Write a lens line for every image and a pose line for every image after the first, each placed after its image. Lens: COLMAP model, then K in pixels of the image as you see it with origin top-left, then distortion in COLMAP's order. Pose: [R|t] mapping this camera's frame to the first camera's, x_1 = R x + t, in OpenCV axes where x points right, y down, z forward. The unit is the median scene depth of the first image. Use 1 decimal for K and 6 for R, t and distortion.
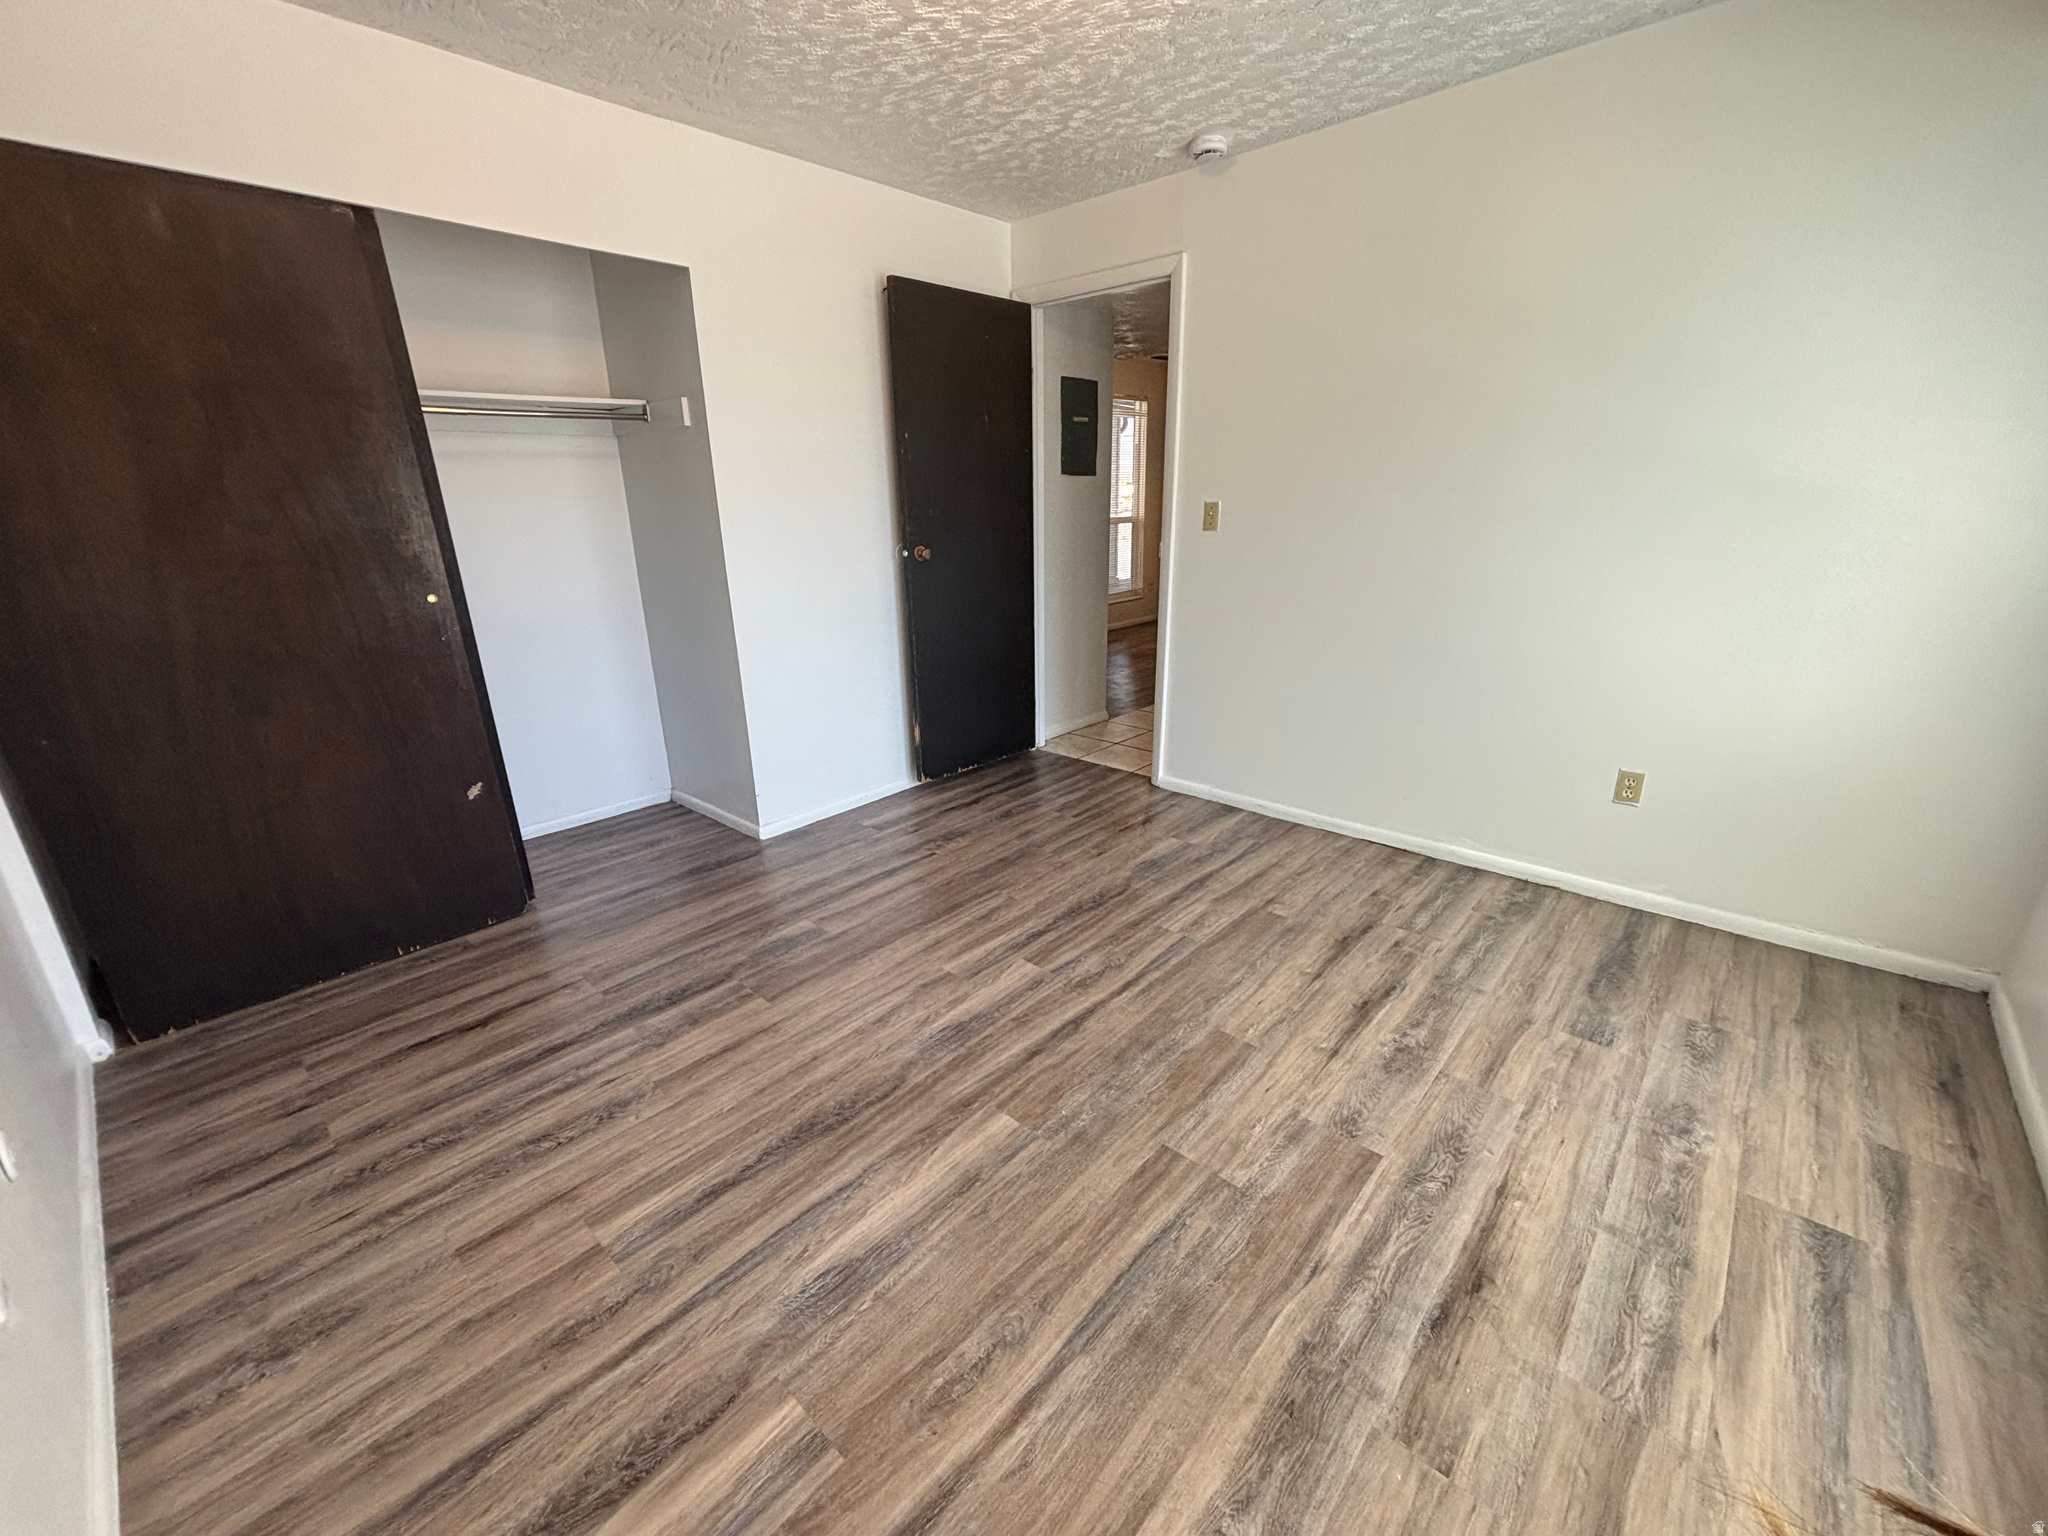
lens RADIAL K [[829.7, 0, 1022.9], [0, 829.7, 766.0], [0, 0, 1]] dist [-0.018675, 0.011261]
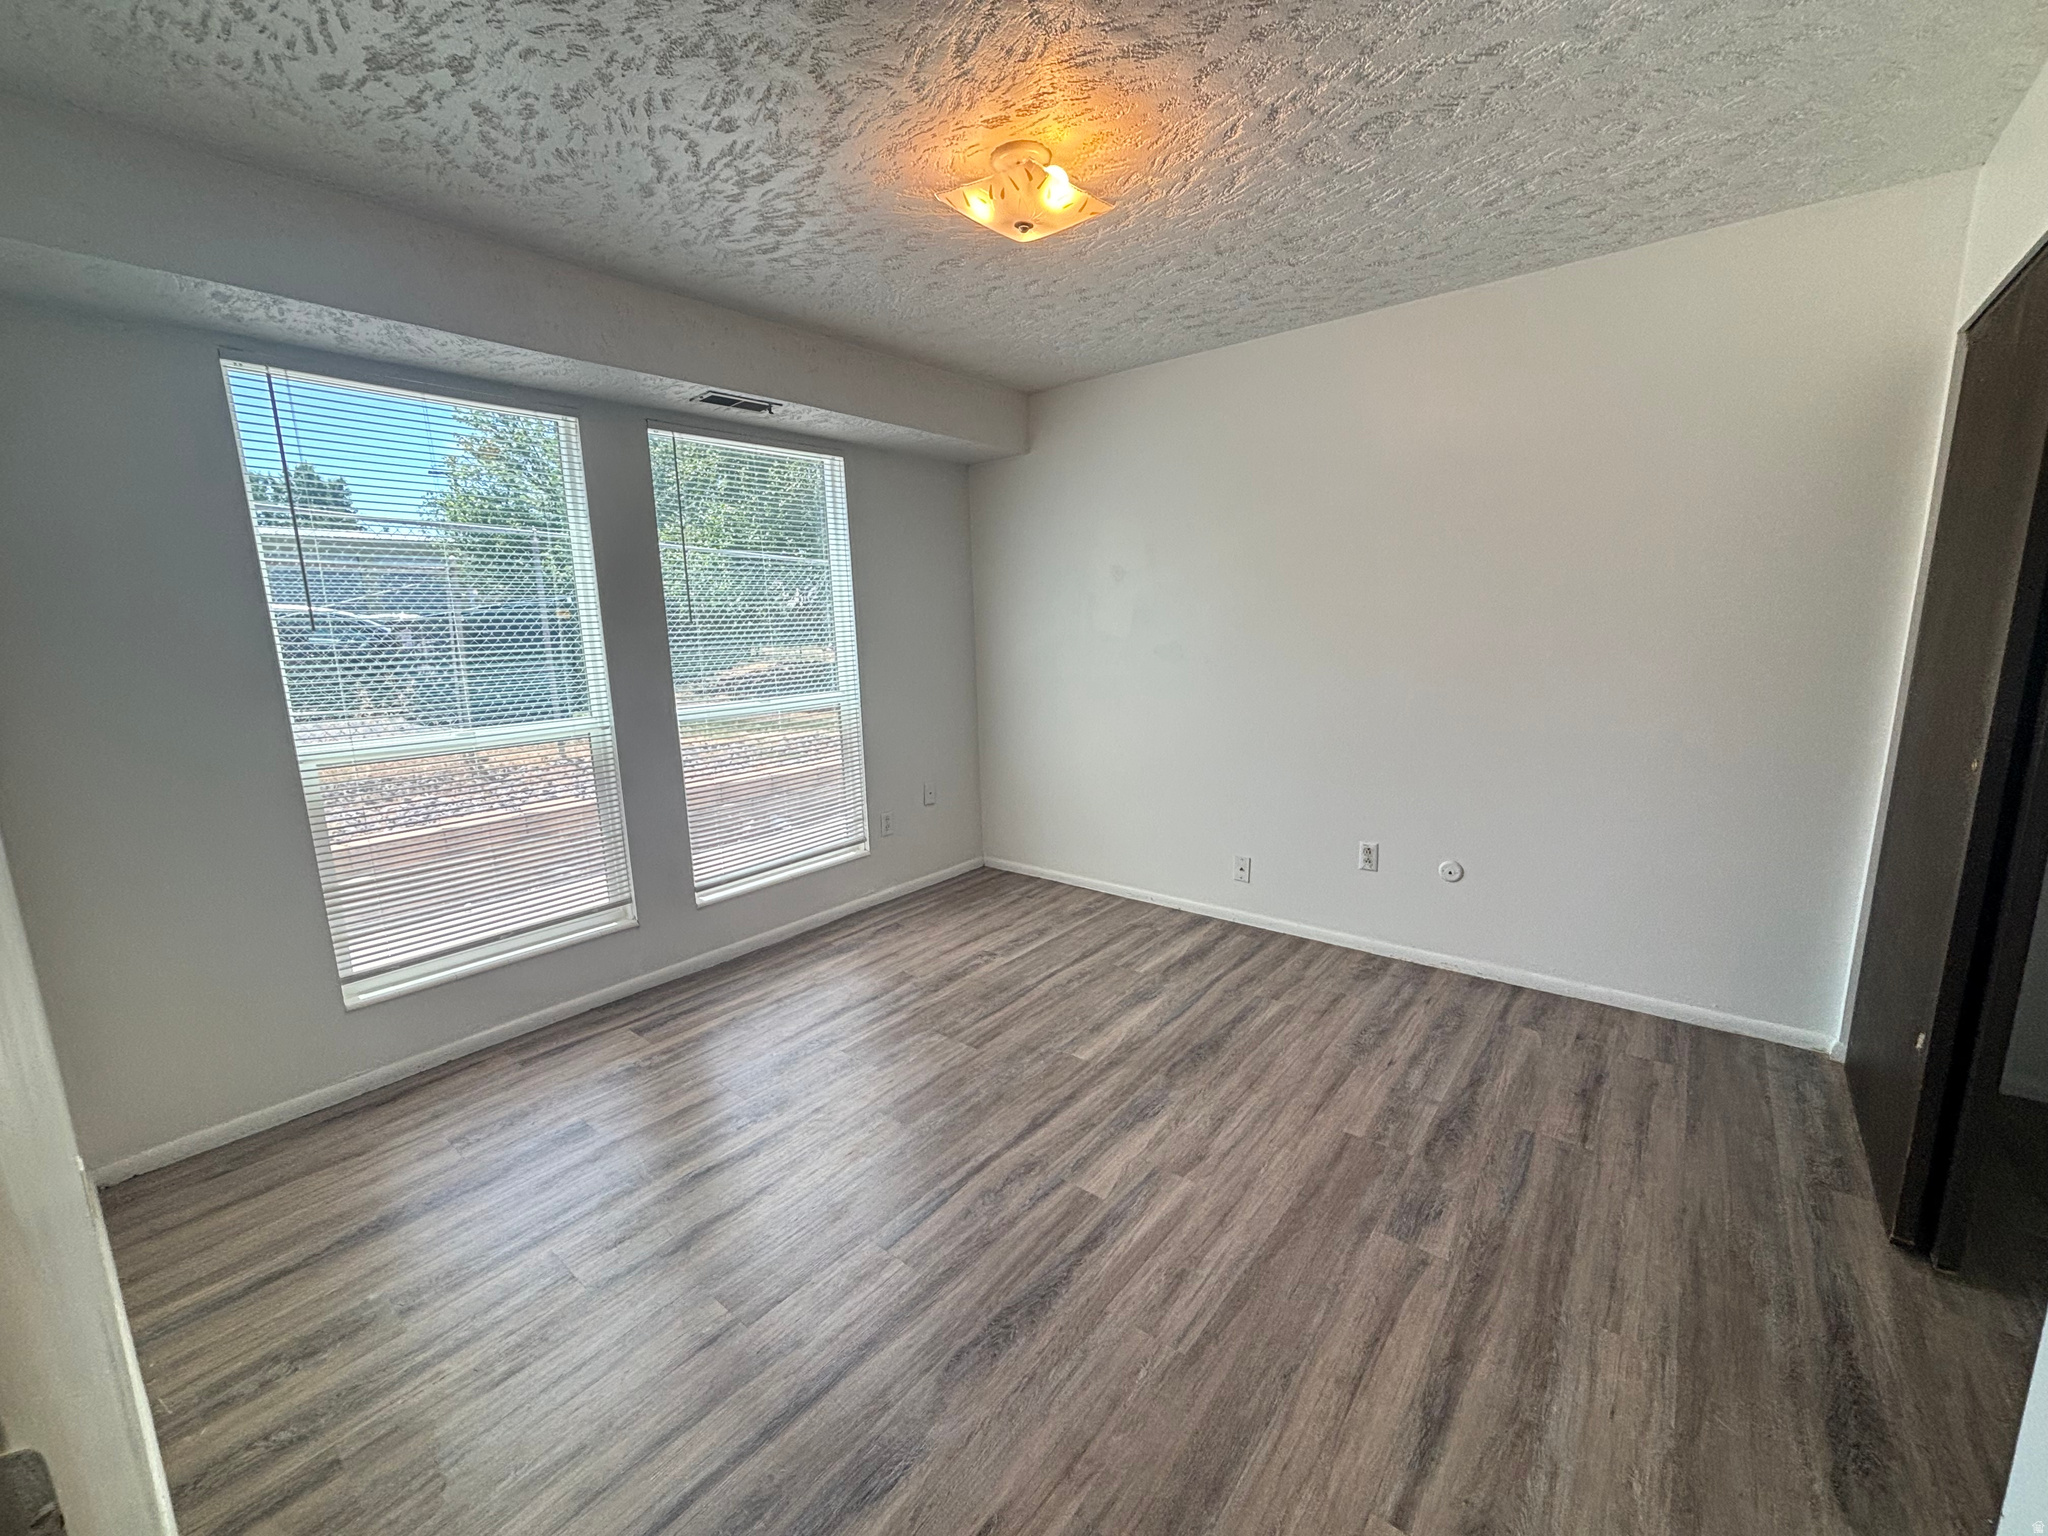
lens RADIAL K [[829.7, 0, 1022.9], [0, 829.7, 766.0], [0, 0, 1]] dist [-0.018675, 0.011261]
pose [[-0.997379, 0.052453, -0.049833, 0.112354], [0.022661, 0.880587, 0.473342, -0.624283], [0.068711, 0.470972, -0.879468, 1.781943]]
